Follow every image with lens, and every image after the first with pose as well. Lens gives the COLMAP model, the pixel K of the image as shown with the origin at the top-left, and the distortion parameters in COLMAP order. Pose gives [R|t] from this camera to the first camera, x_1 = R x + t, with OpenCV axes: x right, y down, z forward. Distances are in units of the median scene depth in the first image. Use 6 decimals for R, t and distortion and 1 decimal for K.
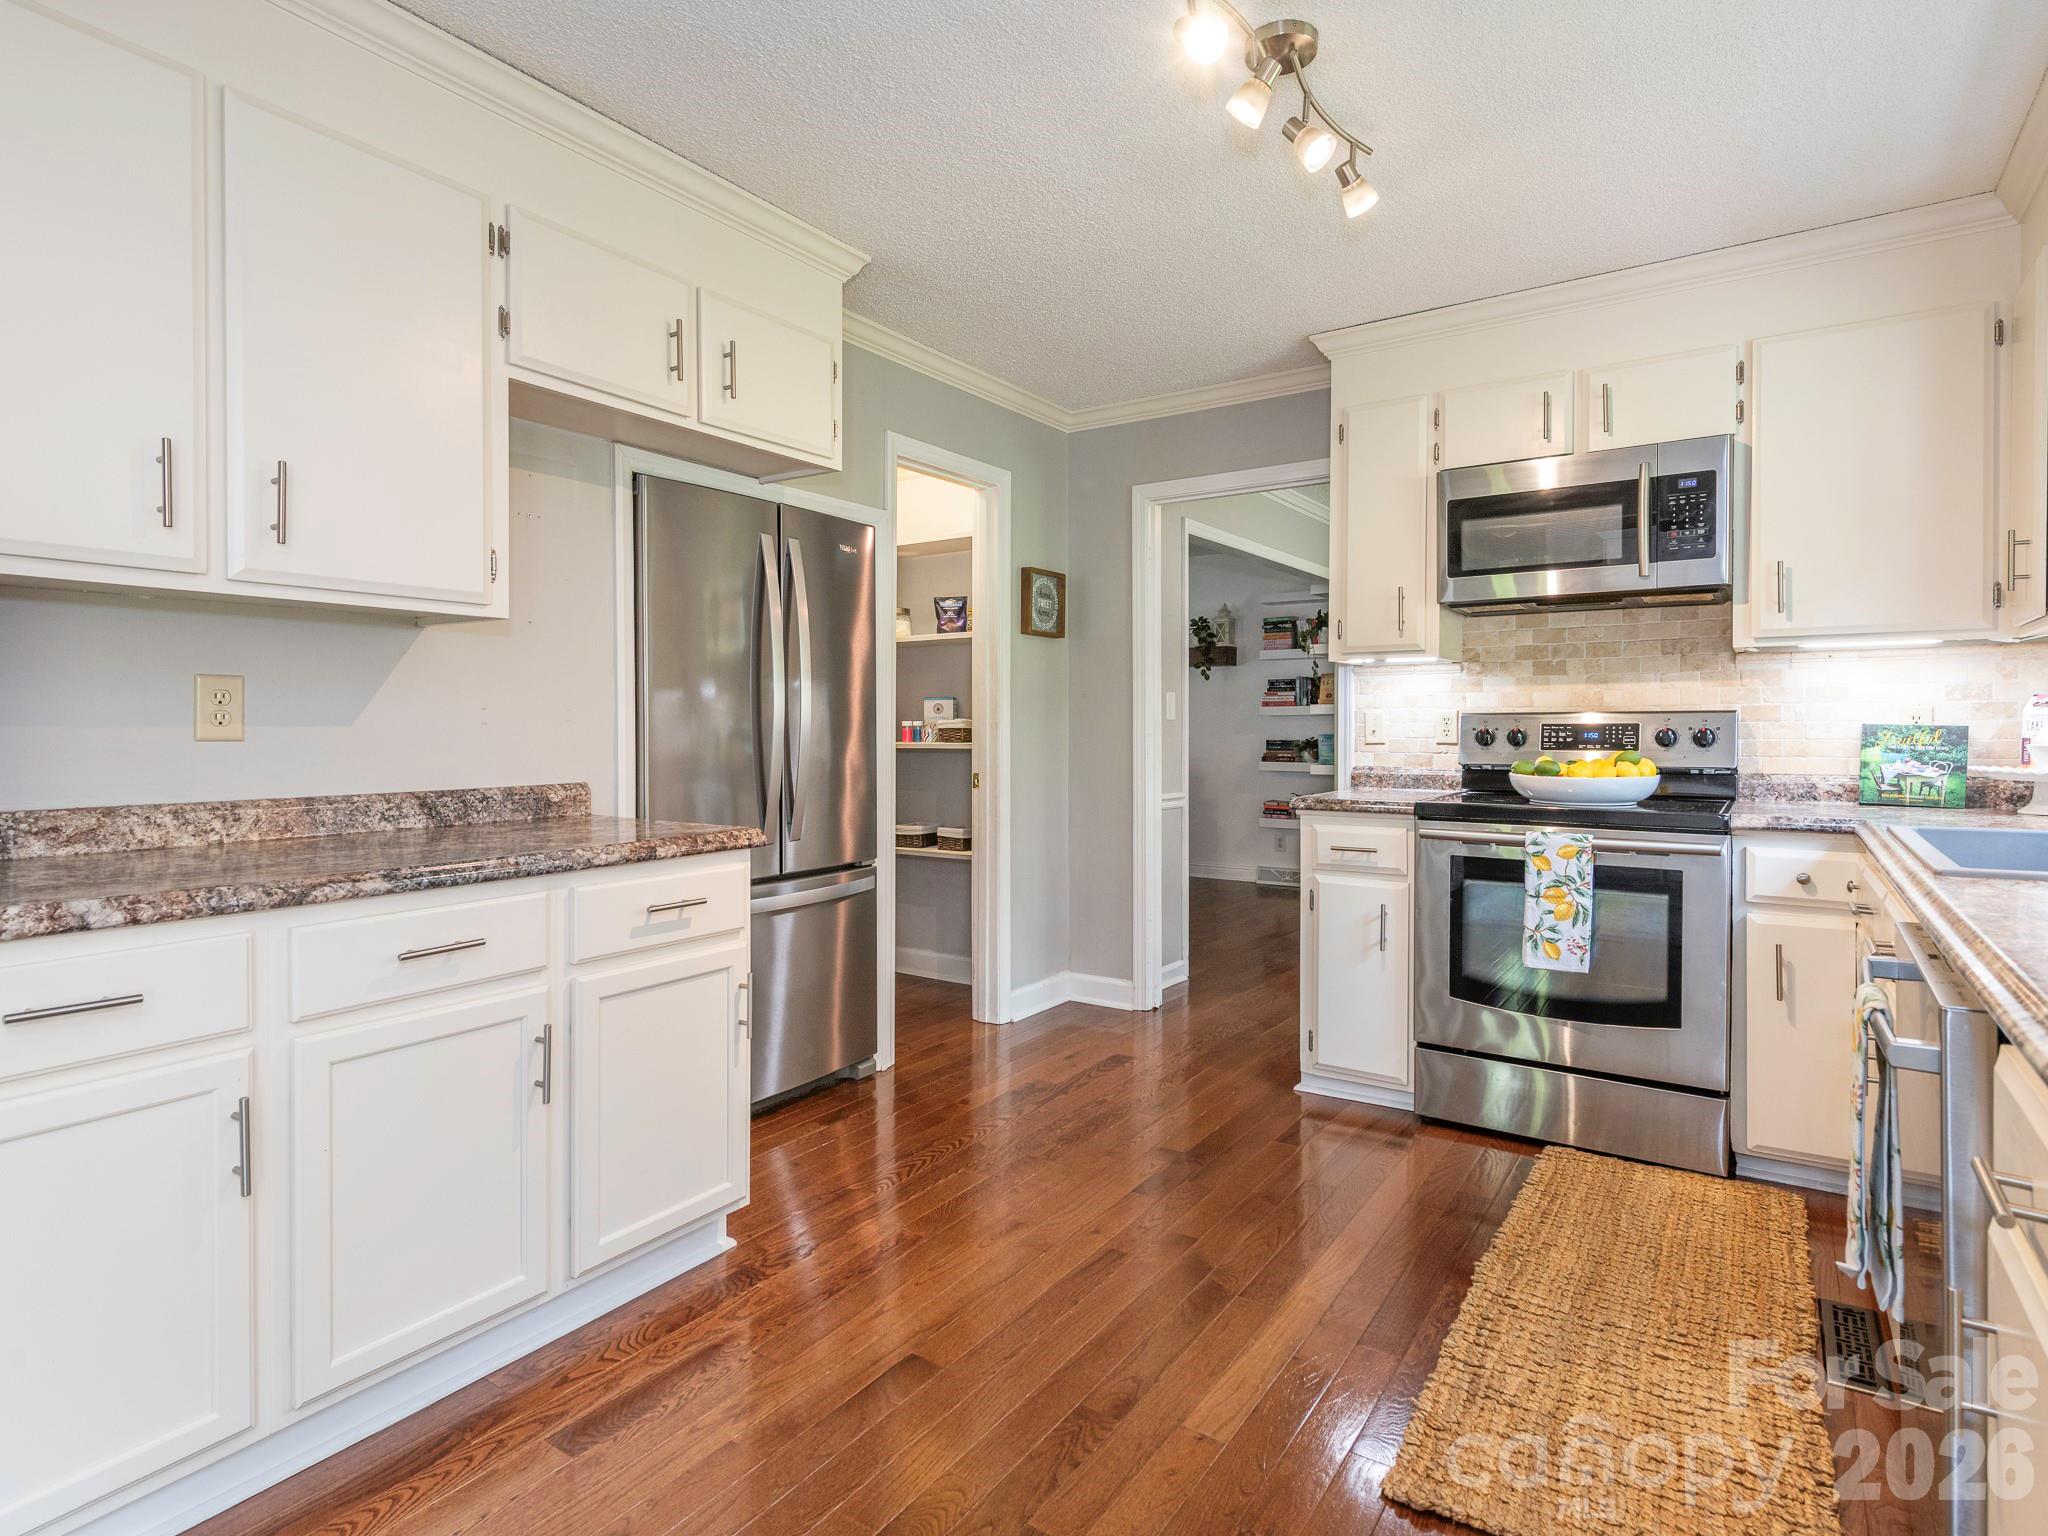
lens RADIAL K [[1113.3, 0, 1005.9], [0, 1113.3, 733.2], [0, 0, 1]] dist [0.008488, -0.001708]
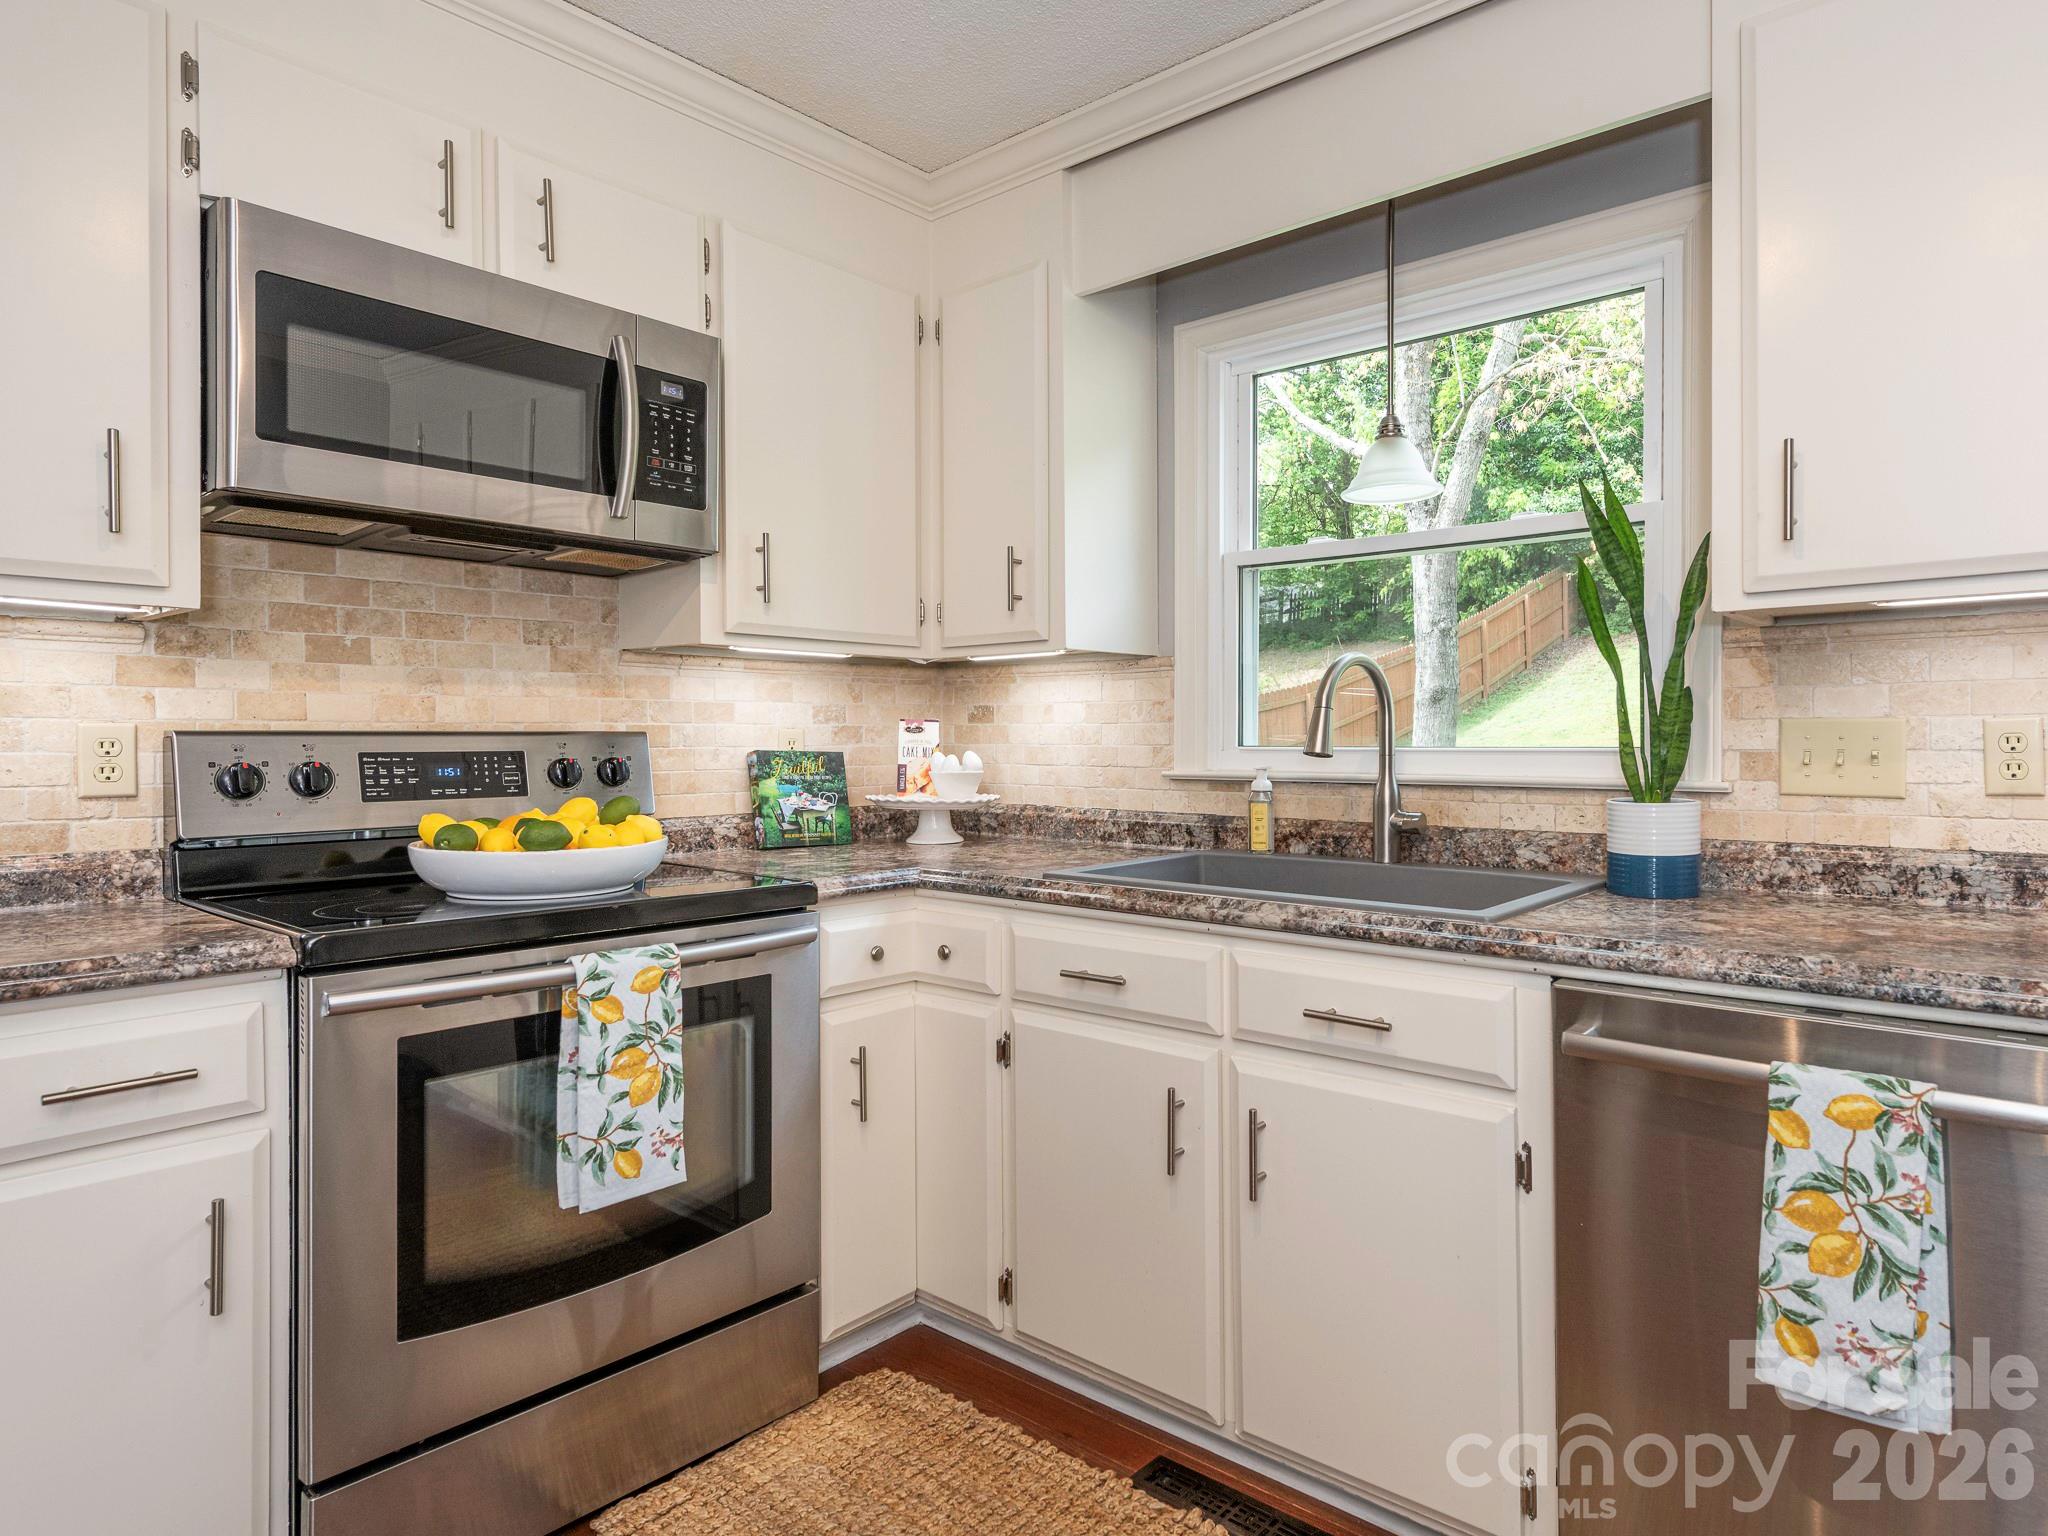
lens RADIAL K [[1199.1, 0, 1150.8], [0, 1199.1, 744.8], [0, 0, 1]] dist [0.019051, -0.012228]
pose [[0.064473, -0.002945, 0.997915, -0.081908], [0.007612, 0.999968, 0.002460, -0.011652], [-0.997890, 0.007438, 0.064493, 0.633498]]
